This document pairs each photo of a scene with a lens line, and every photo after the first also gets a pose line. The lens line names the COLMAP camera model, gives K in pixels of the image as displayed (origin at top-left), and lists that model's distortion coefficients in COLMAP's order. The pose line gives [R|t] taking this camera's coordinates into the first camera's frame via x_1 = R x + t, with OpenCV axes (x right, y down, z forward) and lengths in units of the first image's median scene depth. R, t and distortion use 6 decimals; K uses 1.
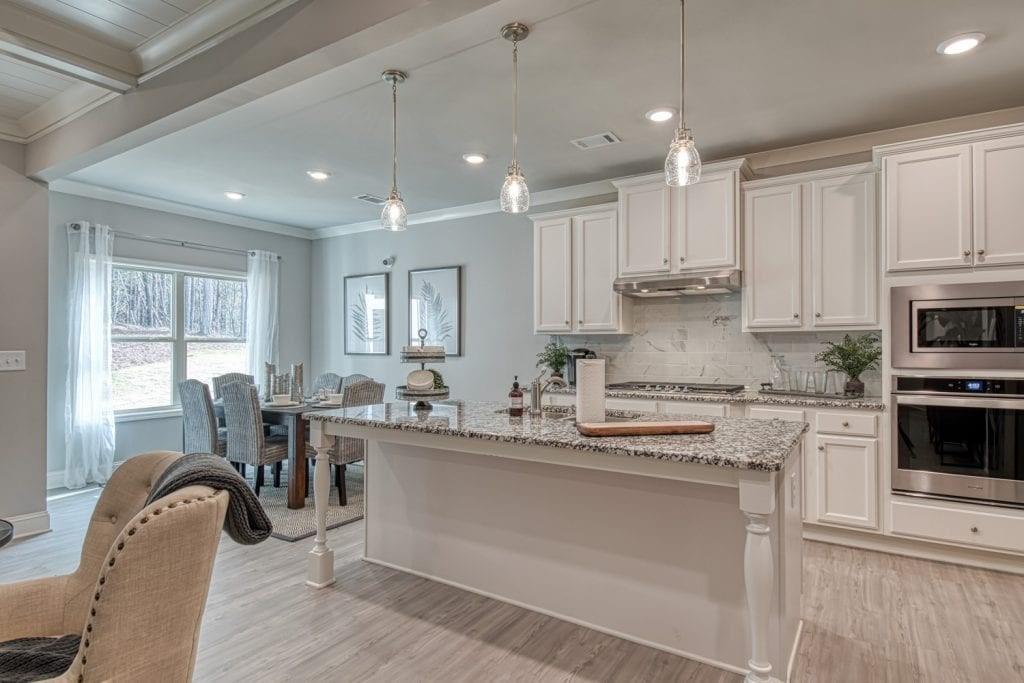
lens RADIAL K [[463.0, 0, 512.0], [0, 463.0, 341.5], [0, 0, 1]] dist [-0.000295, -0.000491]
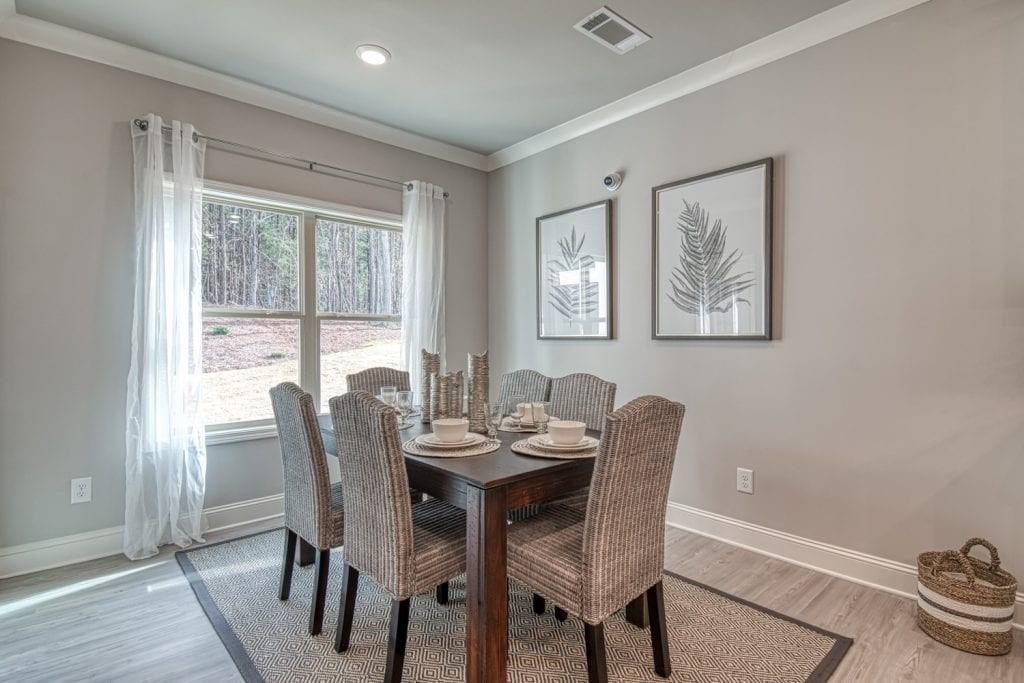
lens RADIAL K [[499.5, 0, 512.0], [0, 499.5, 341.5], [0, 0, 1]] dist [0.020730, -0.026707]
pose [[0.942509, -0.001003, -0.334181, -0.239975], [0.008052, 0.999773, 0.019709, 0.024686], [0.334085, -0.021267, 0.942303, 0.485973]]
